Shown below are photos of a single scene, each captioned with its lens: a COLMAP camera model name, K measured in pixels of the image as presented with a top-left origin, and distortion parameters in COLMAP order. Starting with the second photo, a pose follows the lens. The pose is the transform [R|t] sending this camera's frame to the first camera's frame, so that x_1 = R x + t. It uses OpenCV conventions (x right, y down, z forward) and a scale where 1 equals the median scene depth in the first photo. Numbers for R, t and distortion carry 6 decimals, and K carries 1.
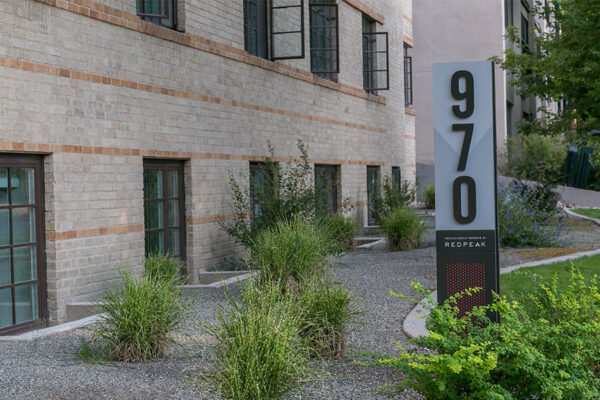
lens RADIAL K [[1327.5, 0, 300.4], [0, 1327.5, 200.0], [0, 0, 1]] dist [0.248841, 0.000000]
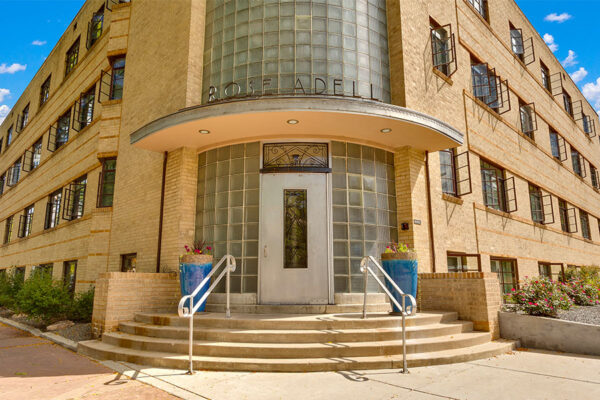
lens RADIAL K [[409.1, 0, 298.8], [0, 409.1, 199.2], [0, 0, 1]] dist [0.006256, -0.001395]
pose [[0.850833, -0.078877, -0.519482, -0.135288], [-0.028982, 0.980118, -0.196287, 0.062514], [0.524637, 0.182063, 0.831631, -0.396364]]
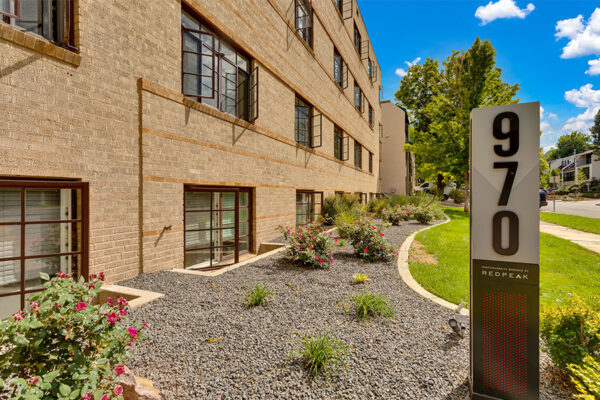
lens RADIAL K [[289.3, 0, 299.2], [0, 289.3, 196.3], [0, 0, 1]] dist [0.002767, -0.000475]
pose [[0.984275, 0.023044, -0.175132, 0.000823], [-0.024805, 0.999661, -0.007873, -0.020532], [0.174891, 0.012093, 0.984513, 0.644826]]
